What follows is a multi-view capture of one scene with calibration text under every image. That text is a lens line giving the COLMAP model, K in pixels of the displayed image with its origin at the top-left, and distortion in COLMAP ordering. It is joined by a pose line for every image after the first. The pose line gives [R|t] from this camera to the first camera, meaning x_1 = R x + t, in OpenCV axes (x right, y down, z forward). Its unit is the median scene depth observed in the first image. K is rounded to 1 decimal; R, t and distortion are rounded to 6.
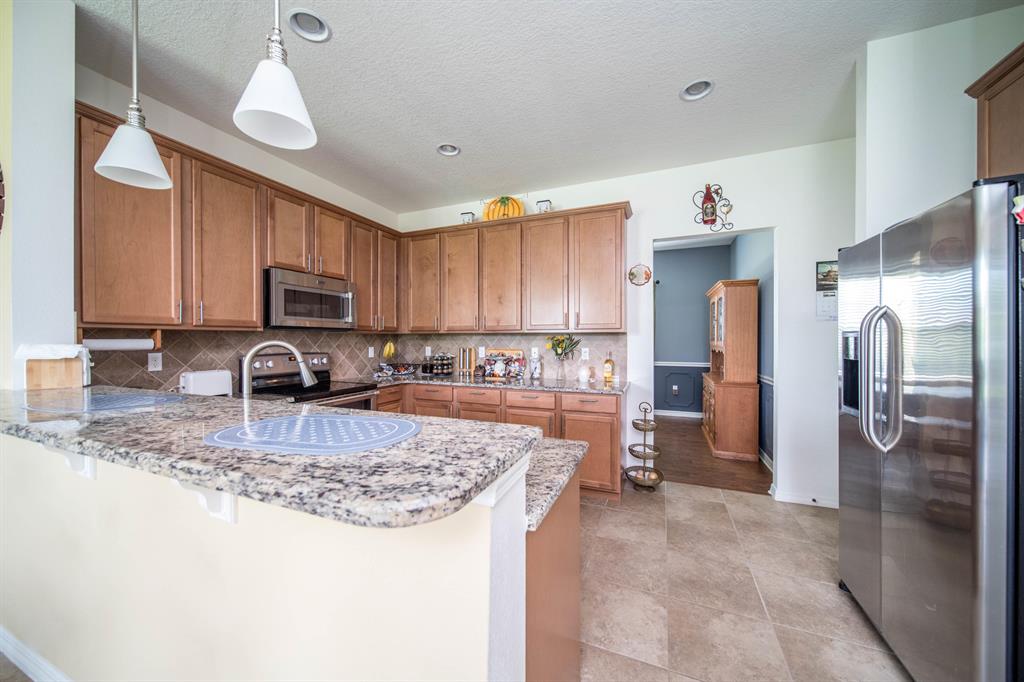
lens RADIAL K [[375.7, 0, 507.3], [0, 375.7, 340.4], [0, 0, 1]] dist [-0.002254, -0.000393]
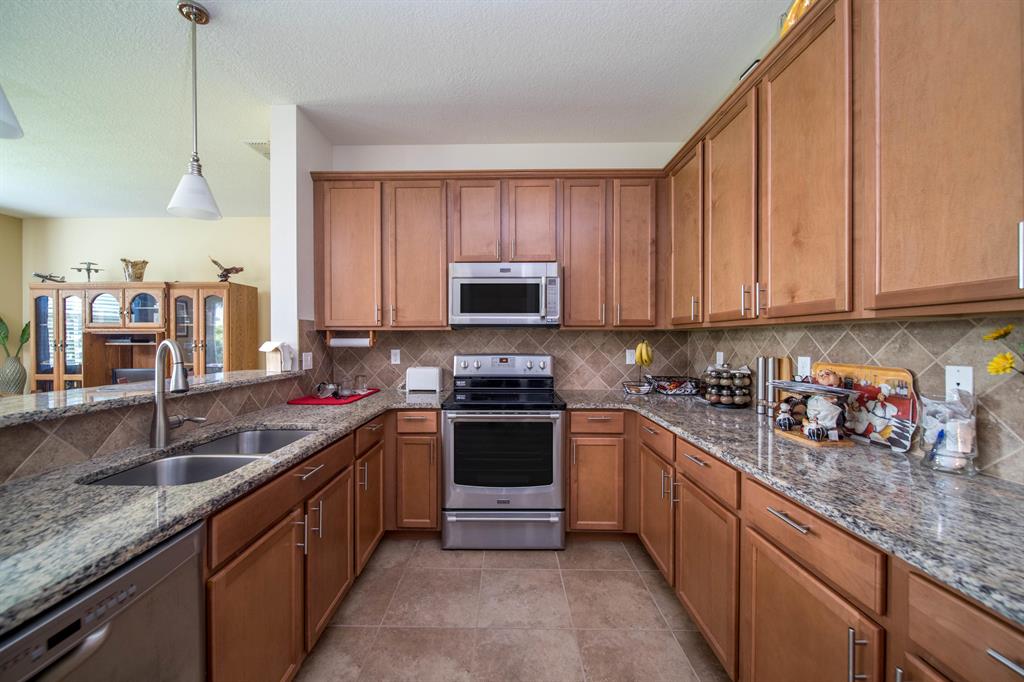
lens RADIAL K [[375.7, 0, 509.5], [0, 375.7, 340.9], [0, 0, 1]] dist [-0.002254, -0.000393]
pose [[0.368973, 0.006683, -0.929416, 0.231891], [-0.002849, 0.999978, 0.006059, -0.002625], [0.929436, 0.000413, 0.368984, 0.583438]]
